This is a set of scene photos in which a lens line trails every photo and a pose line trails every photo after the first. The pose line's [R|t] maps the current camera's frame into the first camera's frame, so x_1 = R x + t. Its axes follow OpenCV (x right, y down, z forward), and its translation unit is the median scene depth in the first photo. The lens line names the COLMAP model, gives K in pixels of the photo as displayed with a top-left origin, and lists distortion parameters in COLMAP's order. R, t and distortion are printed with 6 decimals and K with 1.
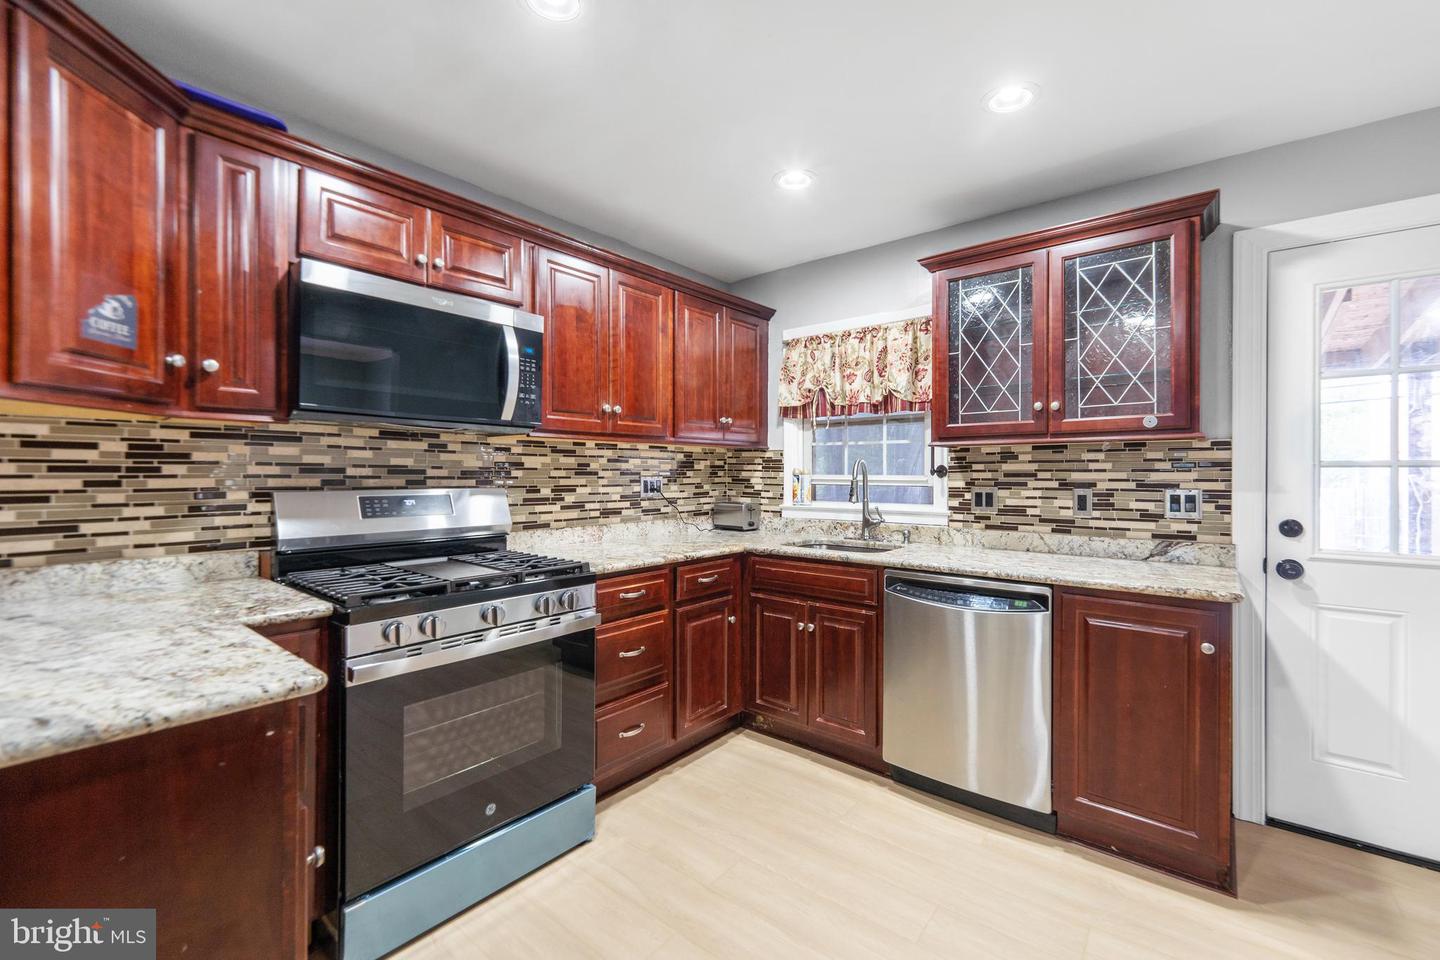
lens RADIAL K [[605.1, 0, 720.9], [0, 605.1, 475.2], [0, 0, 1]] dist [0.001549, -0.000001]
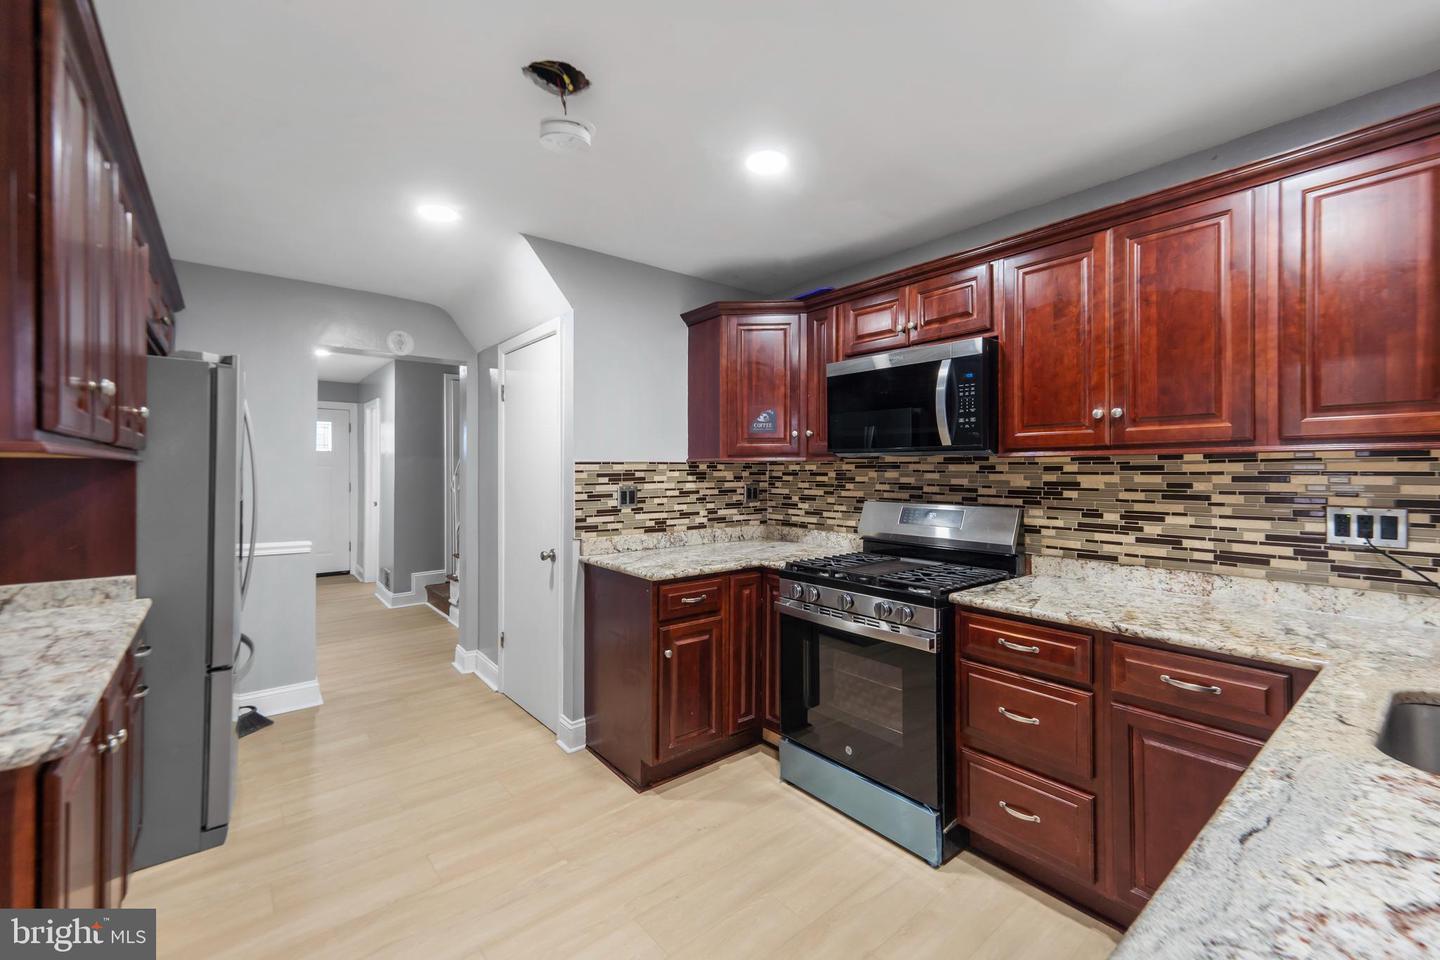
lens RADIAL K [[596.6, 0, 724.4], [0, 596.6, 468.2], [0, 0, 1]] dist [0.009488, 0.000086]
pose [[-0.194779, -0.008871, -0.980807, 0.654019], [-0.004711, 0.999956, -0.008109, -0.032787], [0.980836, 0.003042, -0.194812, 0.679713]]
